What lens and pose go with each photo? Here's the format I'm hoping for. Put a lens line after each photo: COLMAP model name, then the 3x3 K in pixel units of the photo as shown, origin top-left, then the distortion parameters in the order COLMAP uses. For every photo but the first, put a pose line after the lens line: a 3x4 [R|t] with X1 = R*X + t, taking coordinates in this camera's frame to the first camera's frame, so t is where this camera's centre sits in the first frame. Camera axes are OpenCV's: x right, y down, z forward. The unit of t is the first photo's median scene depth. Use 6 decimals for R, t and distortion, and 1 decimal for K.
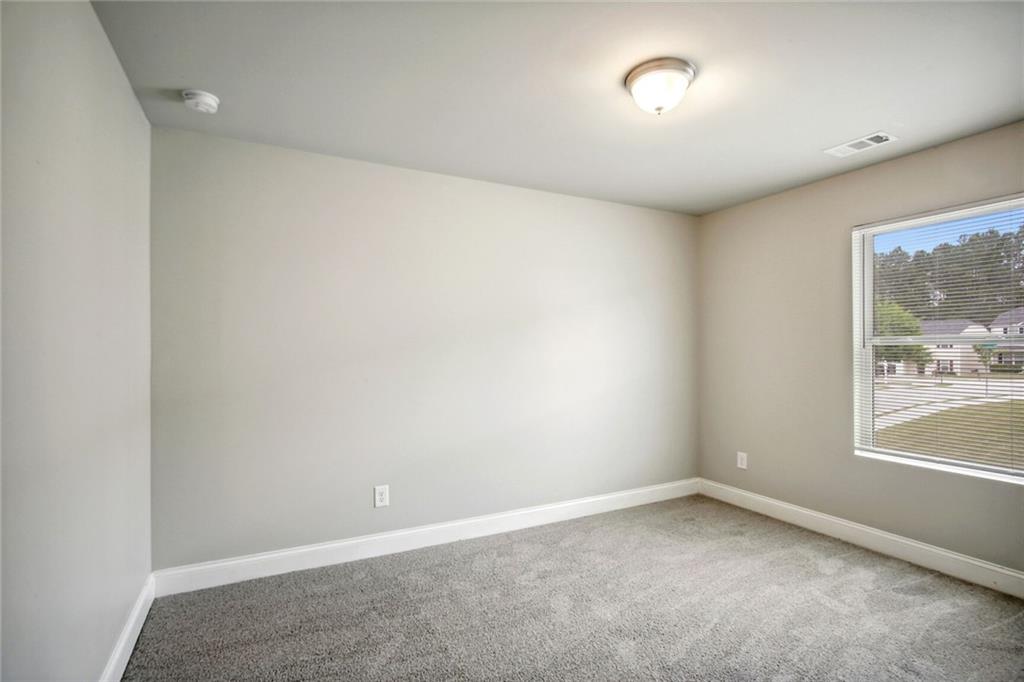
lens RADIAL K [[504.3, 0, 513.2], [0, 504.3, 338.9], [0, 0, 1]] dist [-0.004725, 0.001456]
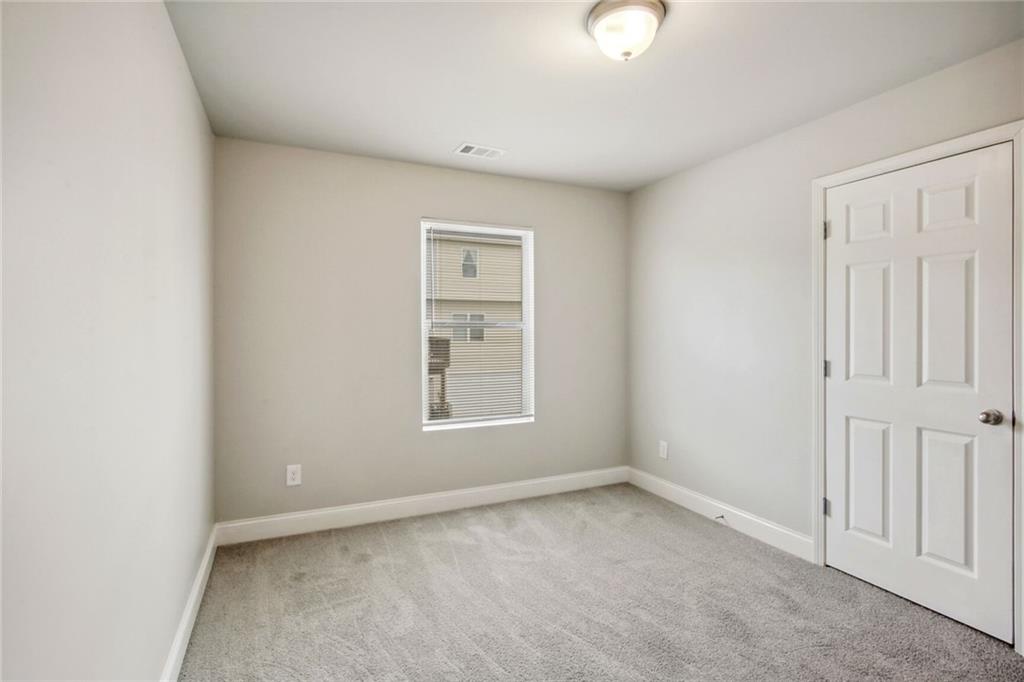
lens RADIAL K [[504.3, 0, 513.2], [0, 504.3, 338.9], [0, 0, 1]] dist [-0.004725, 0.001456]
pose [[0.034881, -0.008316, 0.999357, -0.446694], [-0.016047, 0.999832, 0.008880, 0.028890], [-0.999263, -0.016347, 0.034742, 0.932675]]
